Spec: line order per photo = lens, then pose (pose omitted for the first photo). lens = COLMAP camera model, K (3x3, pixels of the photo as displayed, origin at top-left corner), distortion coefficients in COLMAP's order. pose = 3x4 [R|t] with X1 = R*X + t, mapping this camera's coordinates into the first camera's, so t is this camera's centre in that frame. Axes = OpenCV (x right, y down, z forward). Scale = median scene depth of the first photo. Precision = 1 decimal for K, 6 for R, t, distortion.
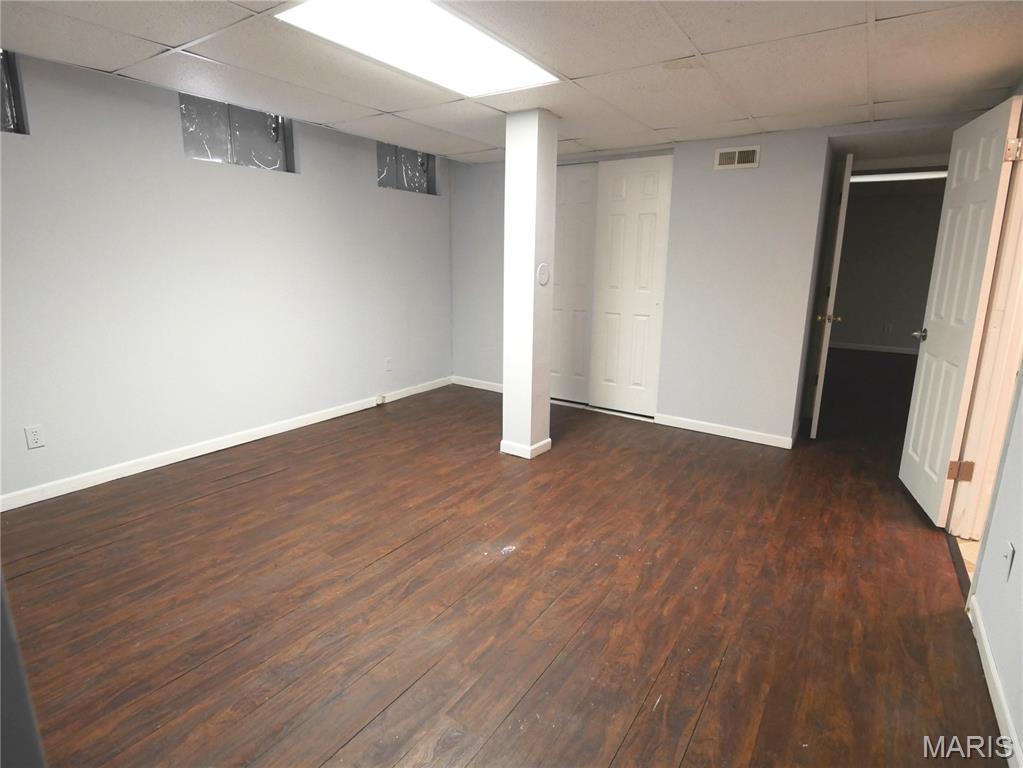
lens RADIAL K [[545.6, 0, 505.7], [0, 545.6, 380.0], [0, 0, 1]] dist [-0.001071, -0.004302]
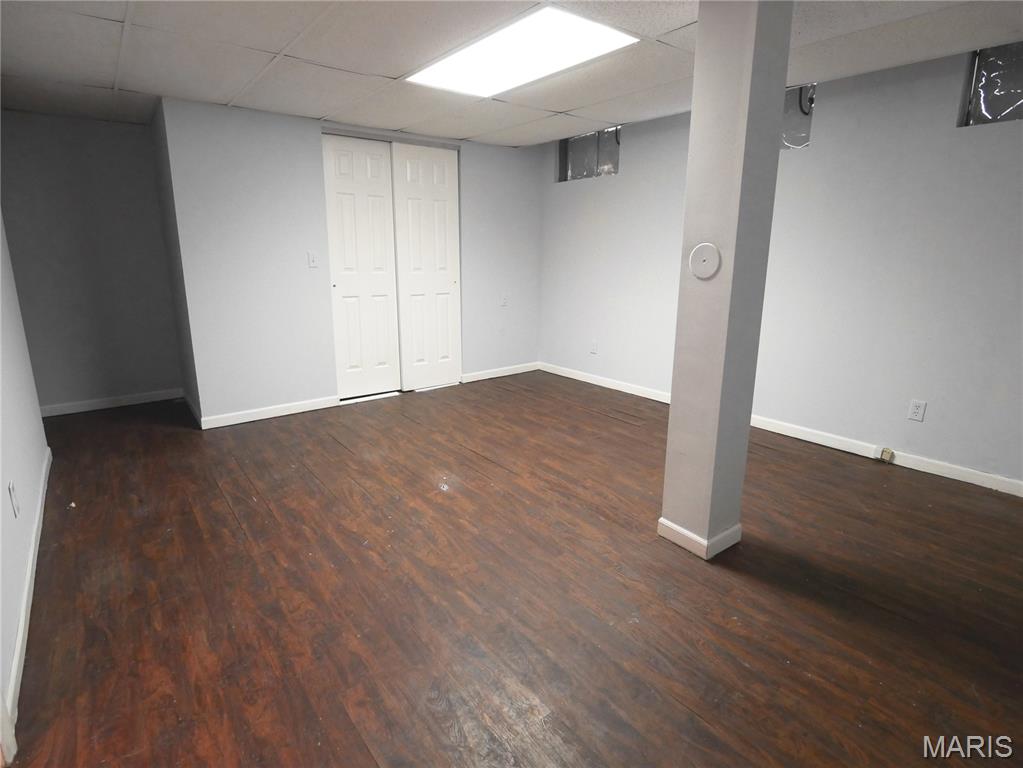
lens RADIAL K [[545.6, 0, 507.4], [0, 545.6, 383.1], [0, 0, 1]] dist [-0.001071, -0.004302]
pose [[-0.332189, 0.209221, -0.919716, 1.013919], [-0.210712, 0.933984, 0.288573, -0.273679], [0.919375, 0.289656, -0.266174, 1.395661]]
